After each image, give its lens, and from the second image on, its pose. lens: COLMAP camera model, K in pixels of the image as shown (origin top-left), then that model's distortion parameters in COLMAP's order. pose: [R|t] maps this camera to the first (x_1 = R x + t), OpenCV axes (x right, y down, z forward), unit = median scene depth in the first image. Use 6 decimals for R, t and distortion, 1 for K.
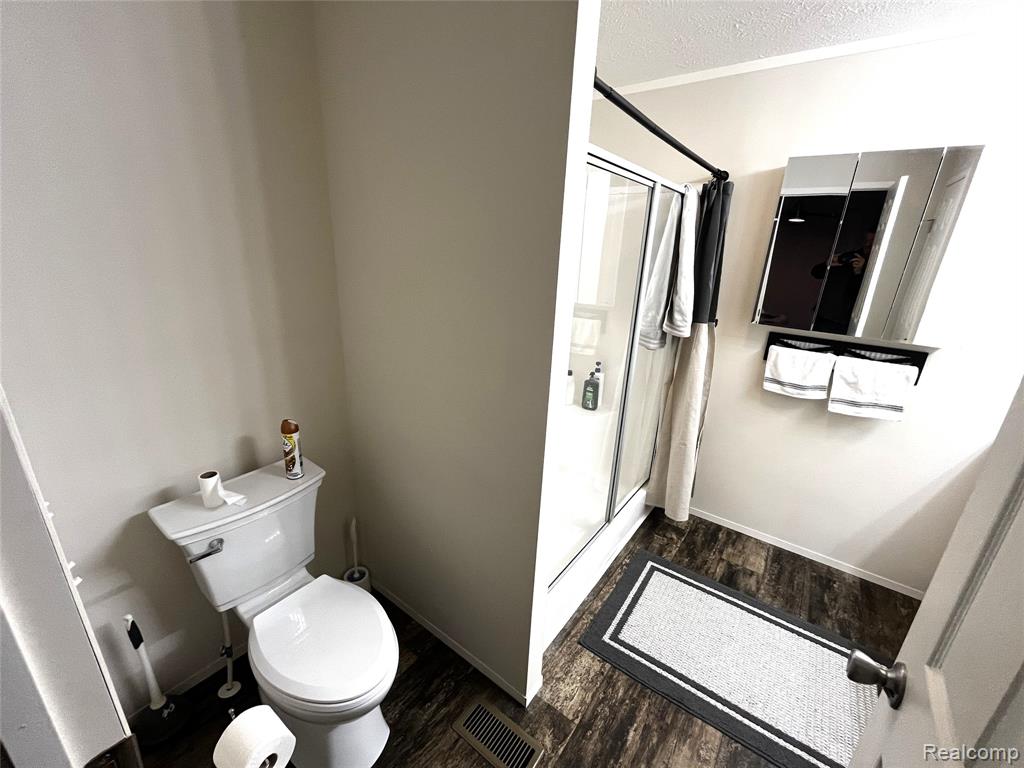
lens RADIAL K [[416.9, 0, 511.7], [0, 416.9, 385.3], [0, 0, 1]] dist [-0.002766, -0.000706]
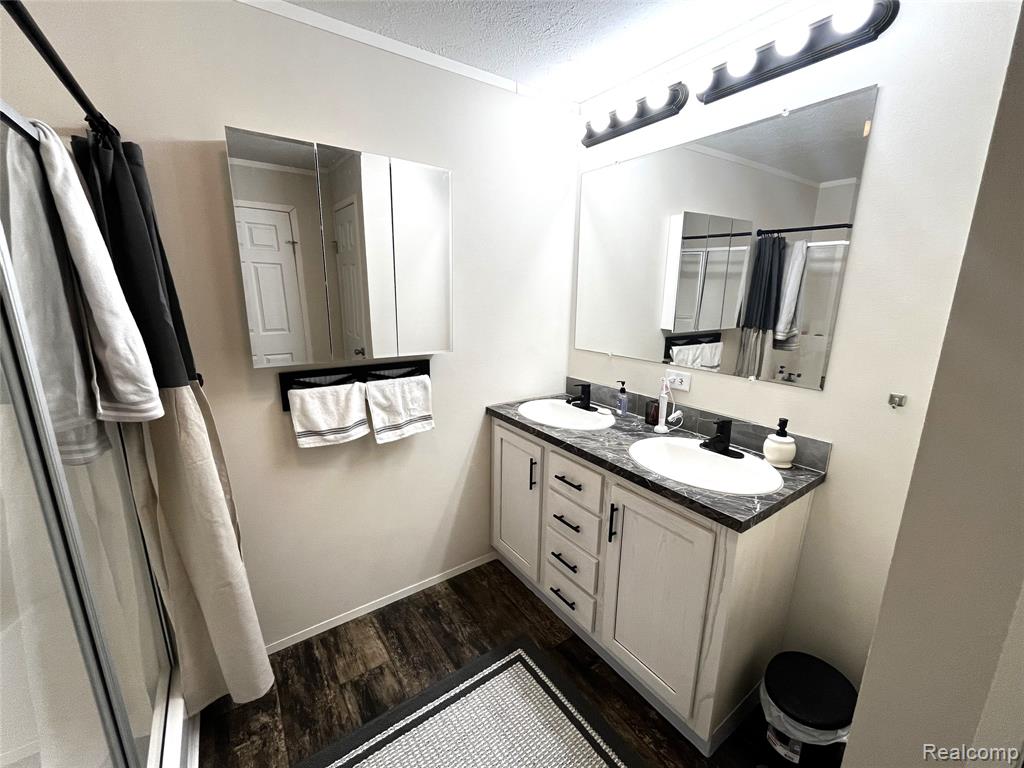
lens RADIAL K [[416.9, 0, 513.3], [0, 416.9, 385.8], [0, 0, 1]] dist [-0.002766, -0.000706]
pose [[0.307067, -0.254929, 0.916908, 0.072536], [0.303344, 0.939420, 0.159600, -0.101803], [-0.902049, 0.229130, 0.365796, 0.373668]]
